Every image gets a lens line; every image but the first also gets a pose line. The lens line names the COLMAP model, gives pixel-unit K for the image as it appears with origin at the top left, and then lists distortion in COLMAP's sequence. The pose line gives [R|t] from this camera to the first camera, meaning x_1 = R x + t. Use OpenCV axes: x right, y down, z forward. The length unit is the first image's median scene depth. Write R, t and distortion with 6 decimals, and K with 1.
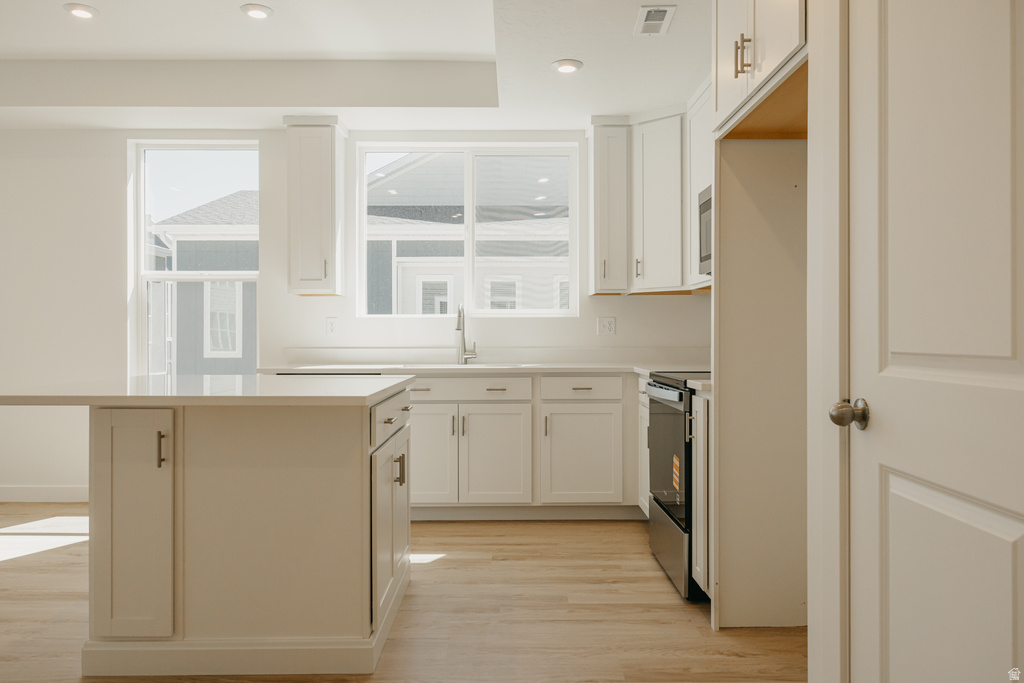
lens RADIAL K [[749.1, 0, 512.1], [0, 749.1, 340.3], [0, 0, 1]] dist [-0.010517, -0.000610]
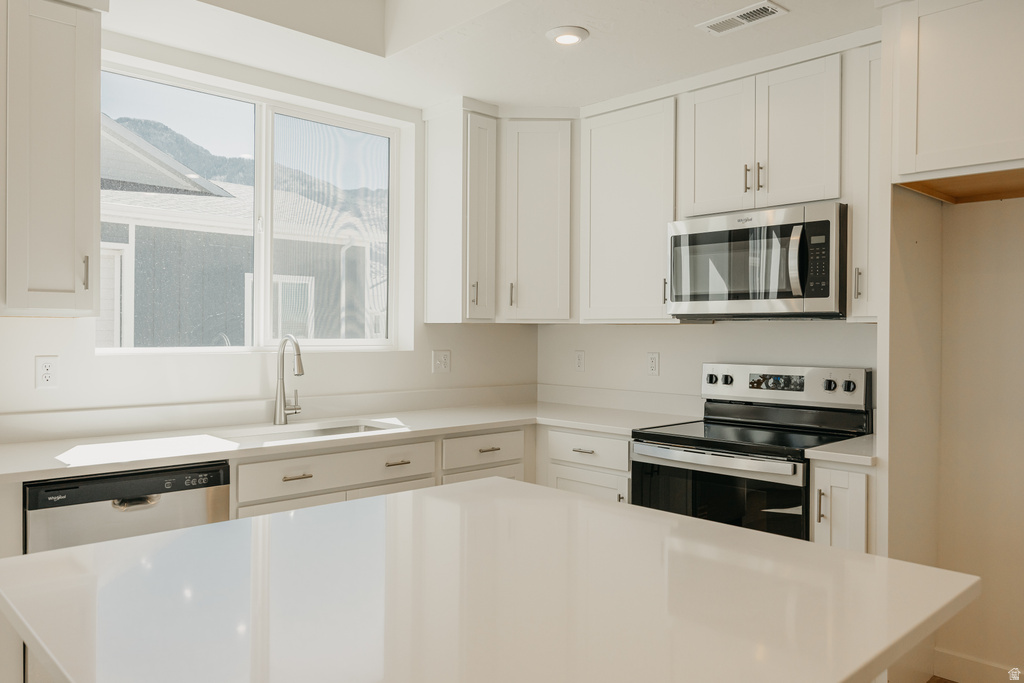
lens RADIAL K [[749.1, 0, 516.6], [0, 749.1, 337.5], [0, 0, 1]] dist [-0.010517, -0.000610]
pose [[0.722949, -0.001917, 0.690899, -0.394515], [-0.002335, 0.999984, 0.005218, -0.052436], [-0.690898, -0.005385, 0.722932, 0.395830]]
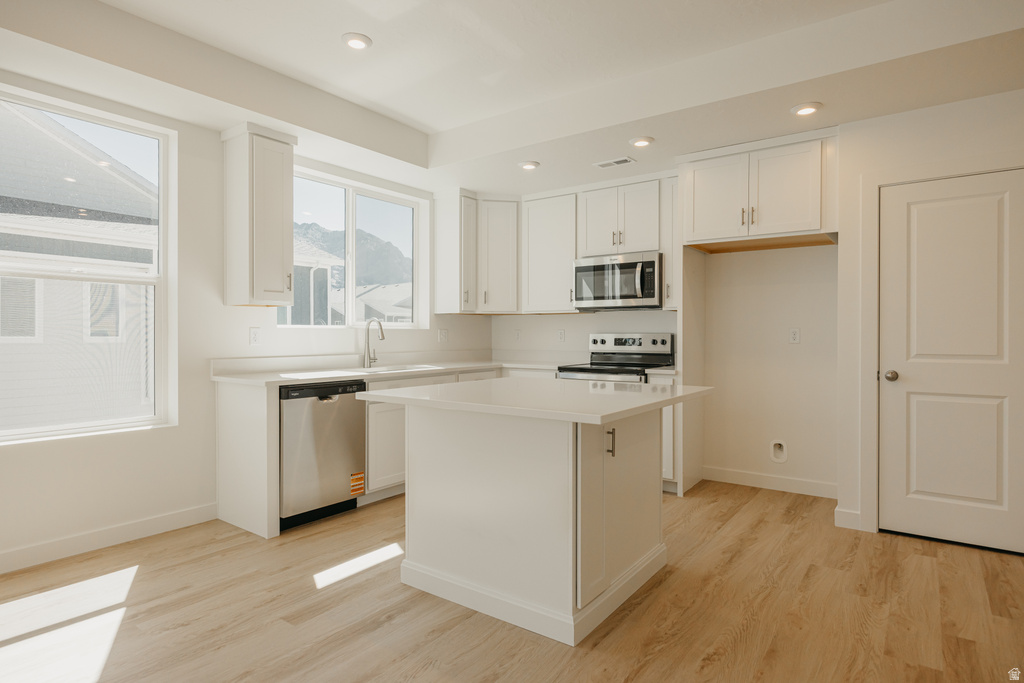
lens RADIAL K [[567.8, 0, 504.1], [0, 567.8, 338.8], [0, 0, 1]] dist [-0.005314, 0.001561]
pose [[0.598793, -0.005938, 0.800882, -0.706950], [0.003457, 0.999982, 0.004830, -0.019308], [-0.800897, -0.000124, 0.598803, 0.290983]]
